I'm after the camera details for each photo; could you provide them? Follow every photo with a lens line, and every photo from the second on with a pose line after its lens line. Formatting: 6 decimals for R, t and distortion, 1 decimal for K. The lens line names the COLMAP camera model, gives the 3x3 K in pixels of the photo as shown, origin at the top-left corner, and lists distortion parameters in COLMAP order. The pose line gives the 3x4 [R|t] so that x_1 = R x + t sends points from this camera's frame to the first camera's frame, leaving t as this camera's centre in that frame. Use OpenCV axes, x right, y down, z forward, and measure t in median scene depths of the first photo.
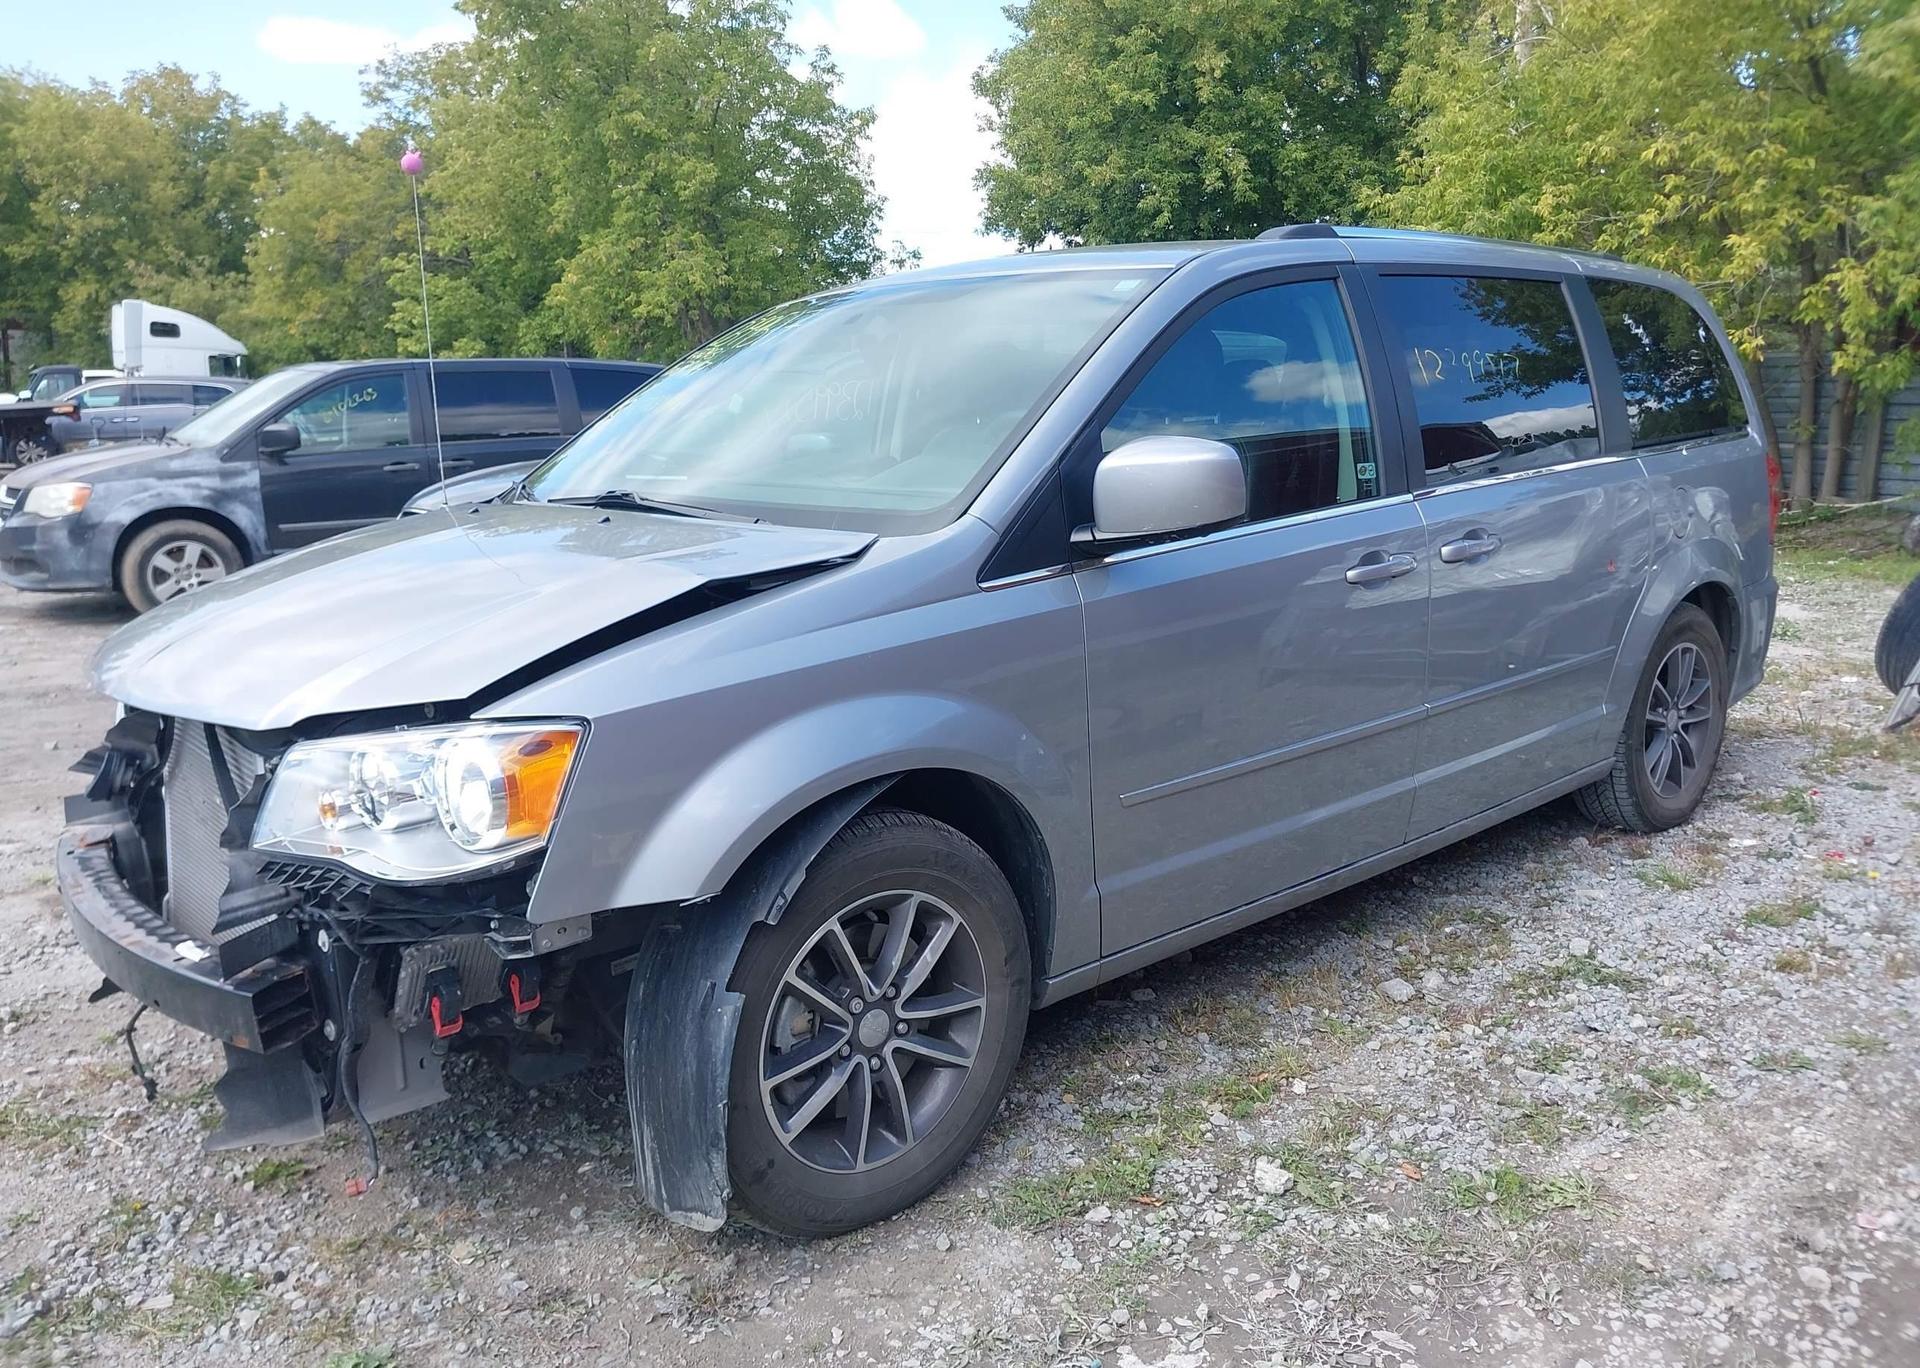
lens RADIAL K [[1518.0, 0, 982.5], [0, 1518.0, 743.3], [0, 0, 1]] dist [0.002068, -0.008269]
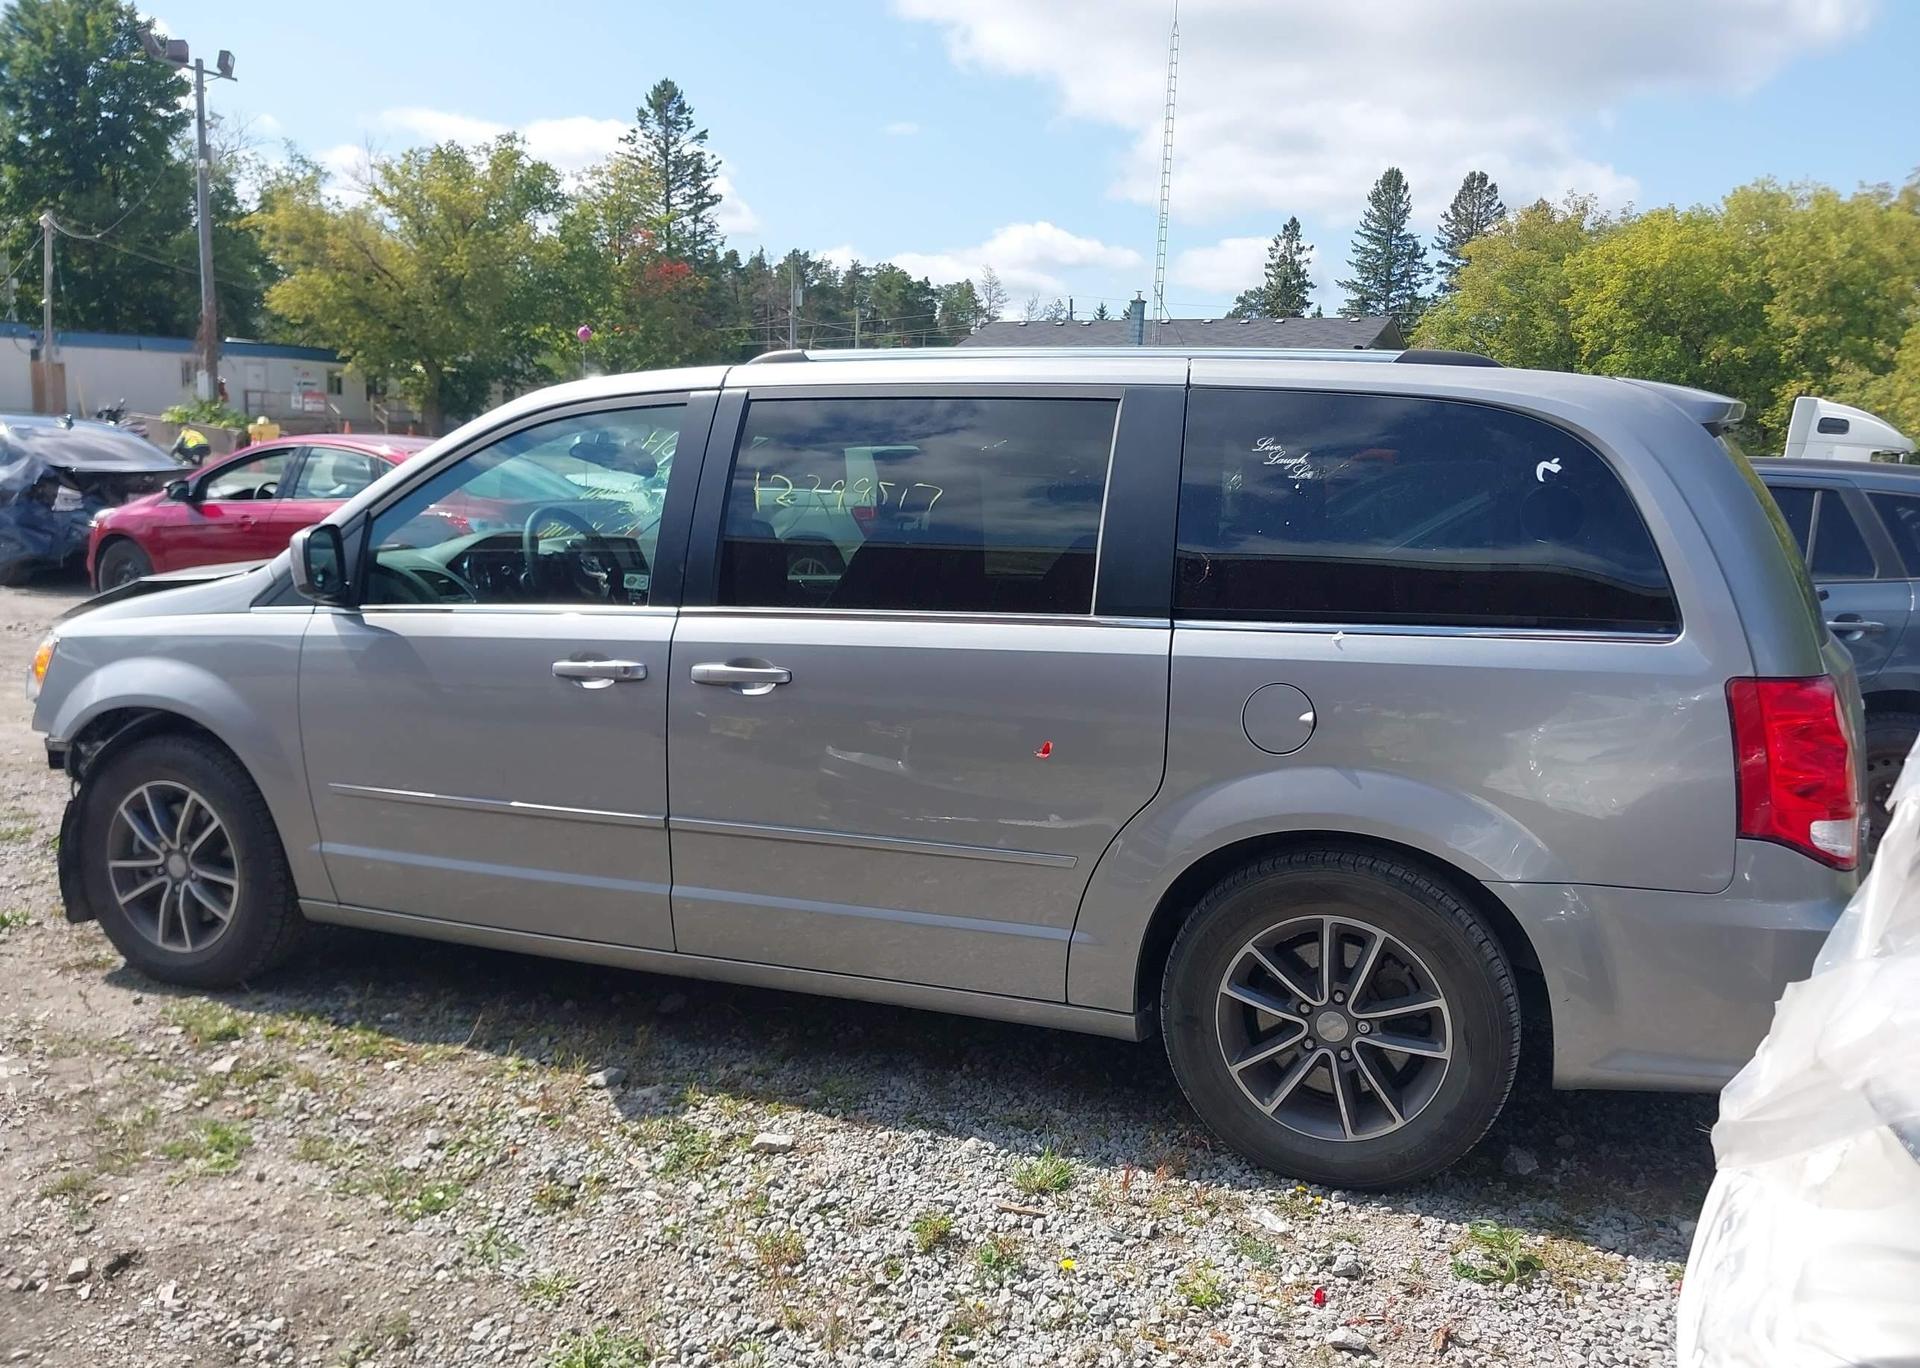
lens RADIAL K [[1468.3, 0, 960.9], [0, 1468.3, 817.0], [0, 0, 1]] dist [-0.047462, 0.057890]
pose [[0.465388, 0.237532, -0.852639, 0.172571], [-0.239509, 0.961174, 0.137039, -0.029371], [0.852086, 0.140438, 0.504210, 0.096166]]
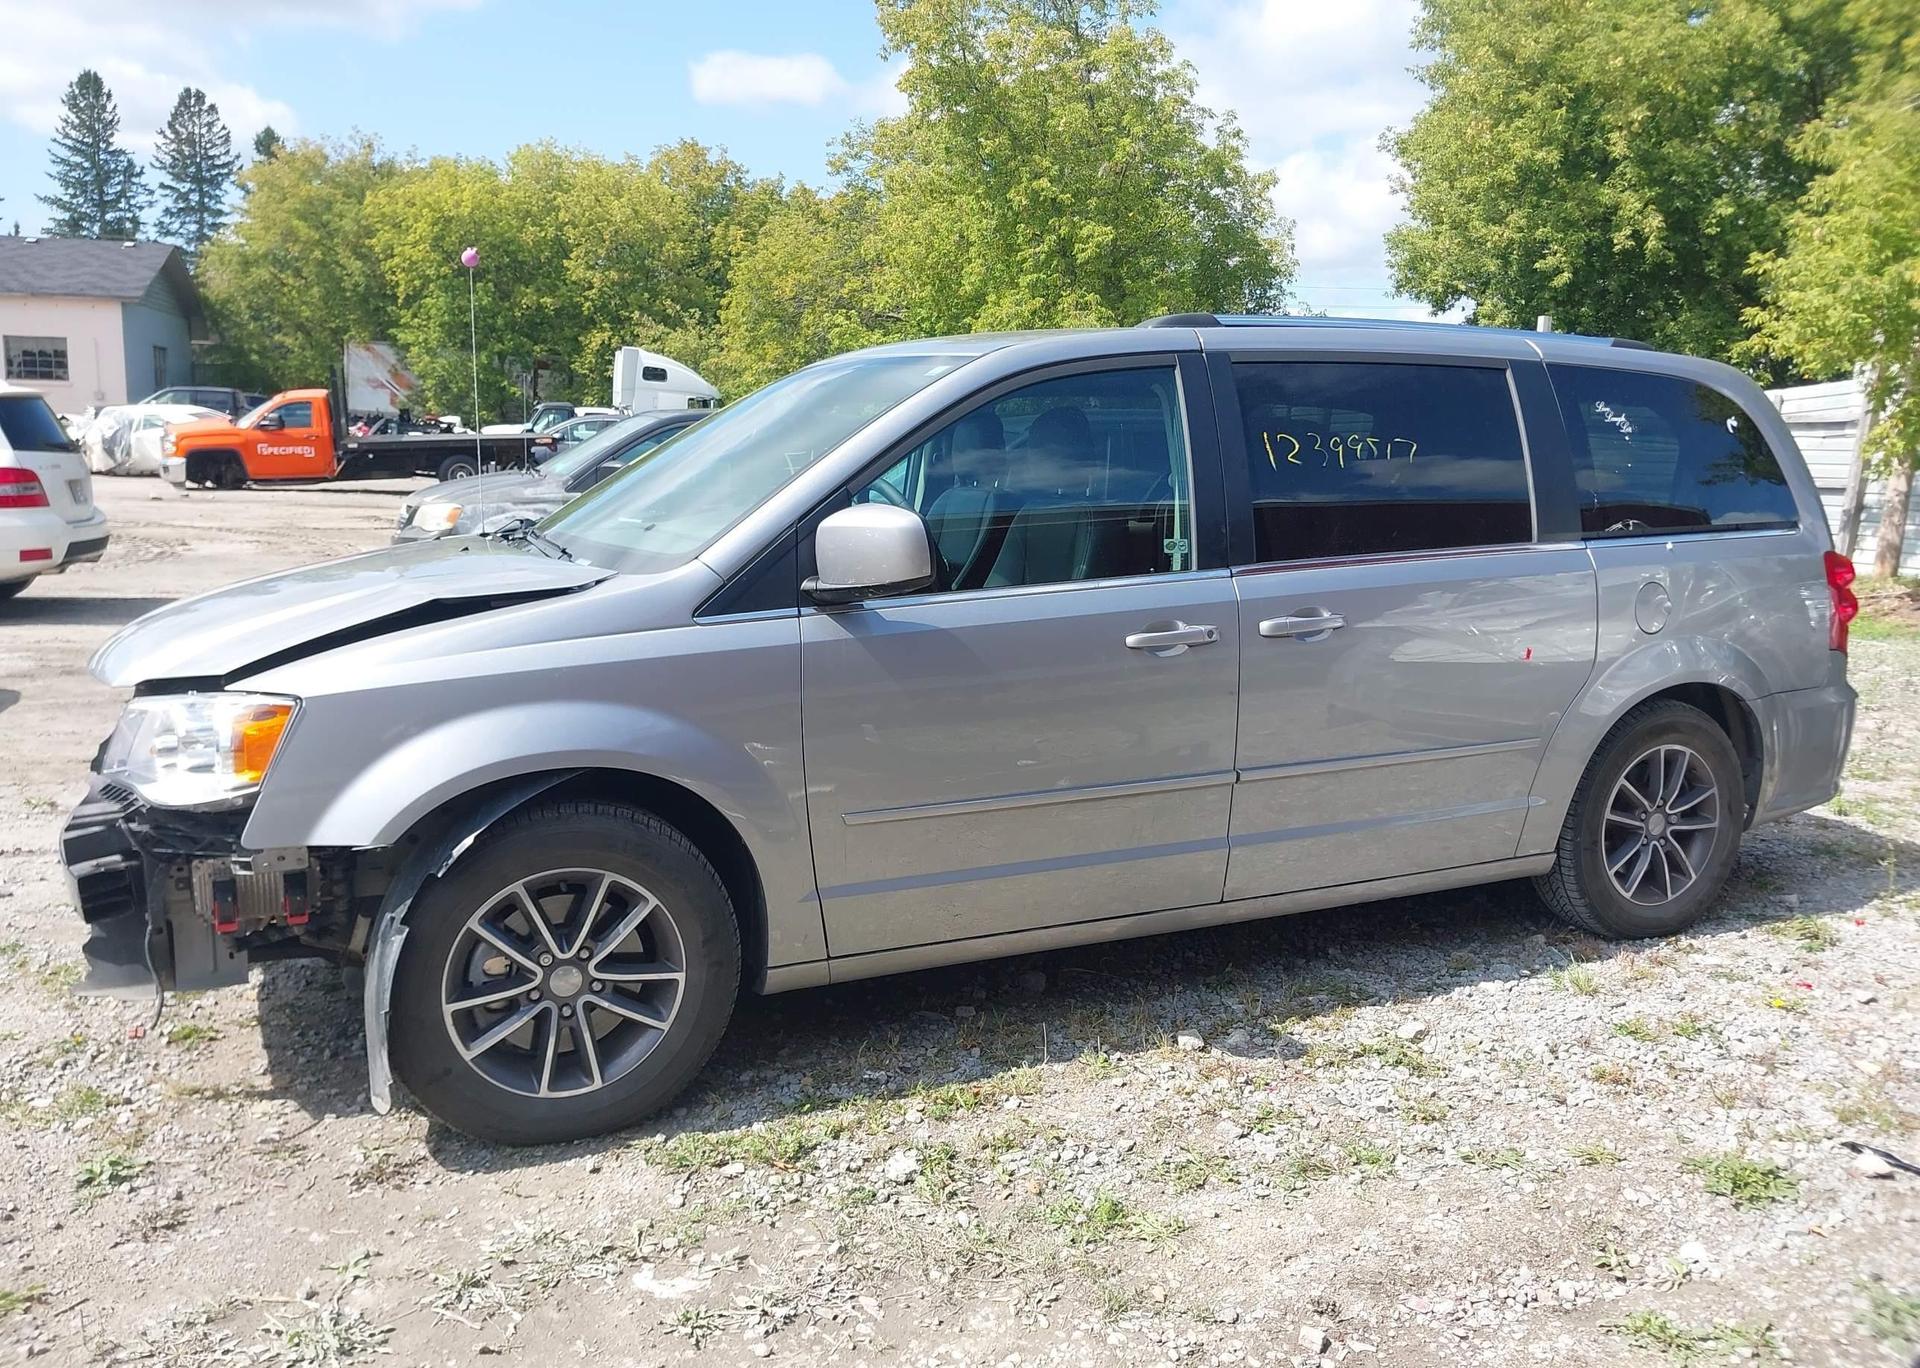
lens RADIAL K [[1499.4, 0, 962.4], [0, 1499.4, 773.9], [0, 0, 1]] dist [0.017718, -0.015392]
pose [[0.954029, 0.097049, -0.283566, 0.057428], [-0.100697, 0.994916, 0.001719, -0.000908], [0.282291, 0.026914, 0.958951, -0.006197]]
